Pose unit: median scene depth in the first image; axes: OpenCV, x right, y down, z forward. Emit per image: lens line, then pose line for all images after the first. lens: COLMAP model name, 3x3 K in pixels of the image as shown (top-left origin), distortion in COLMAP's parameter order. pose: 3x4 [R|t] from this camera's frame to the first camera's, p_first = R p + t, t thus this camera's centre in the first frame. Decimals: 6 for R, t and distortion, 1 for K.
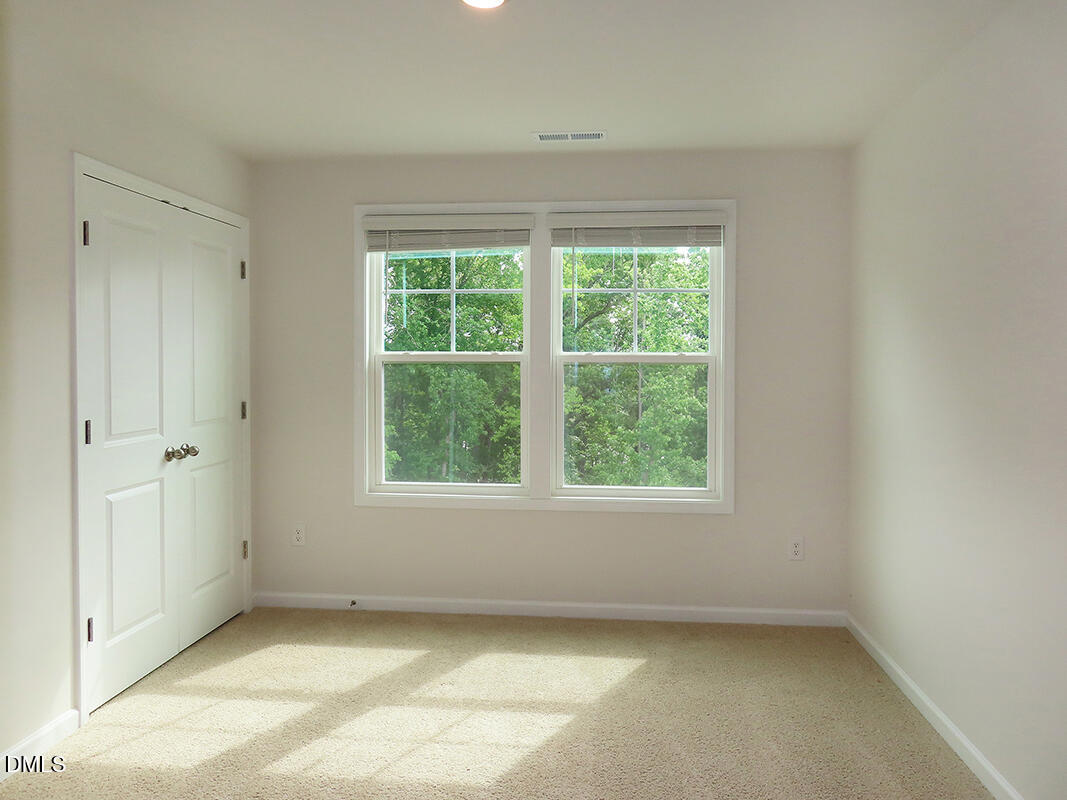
lens RADIAL K [[772.0, 0, 499.8], [0, 772.0, 401.1], [0, 0, 1]] dist [-0.003042, -0.001814]
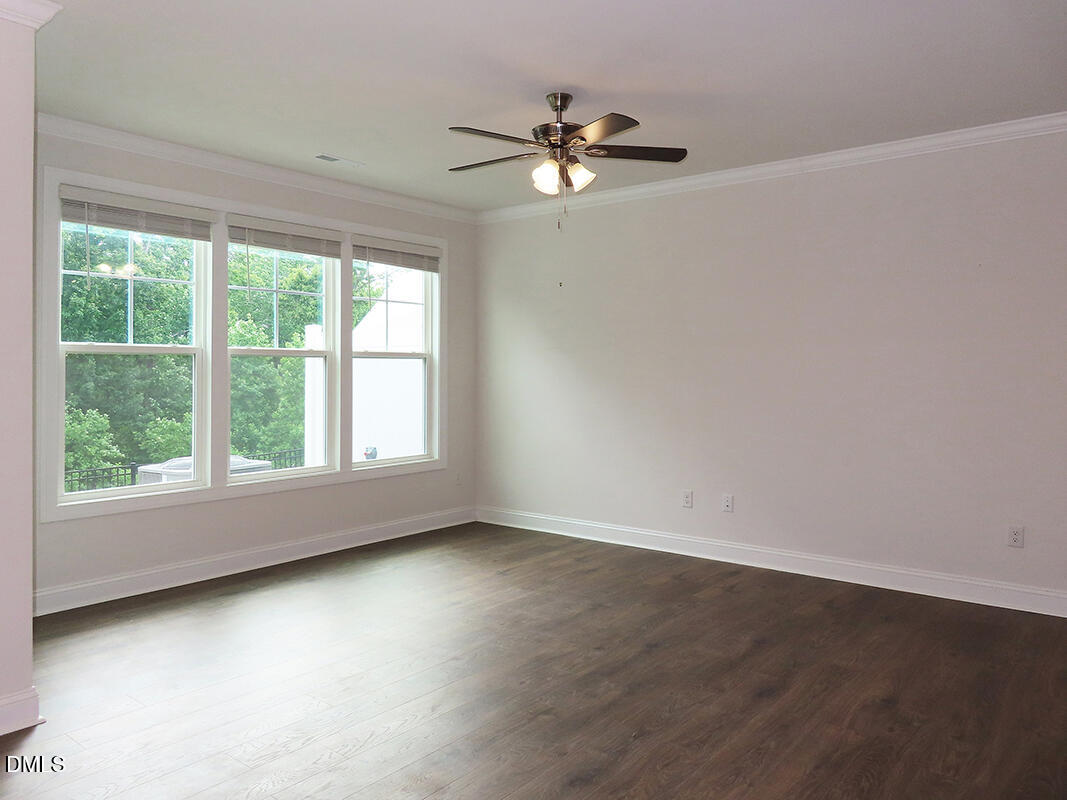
lens RADIAL K [[782.1, 0, 535.4], [0, 782.1, 432.7], [0, 0, 1]] dist [-0.007078, -0.002165]
pose [[0.556657, -0.068310, 0.827929, -0.608667], [0.022128, 0.997479, 0.067422, -0.010084], [-0.830448, -0.019210, 0.556765, 0.082921]]
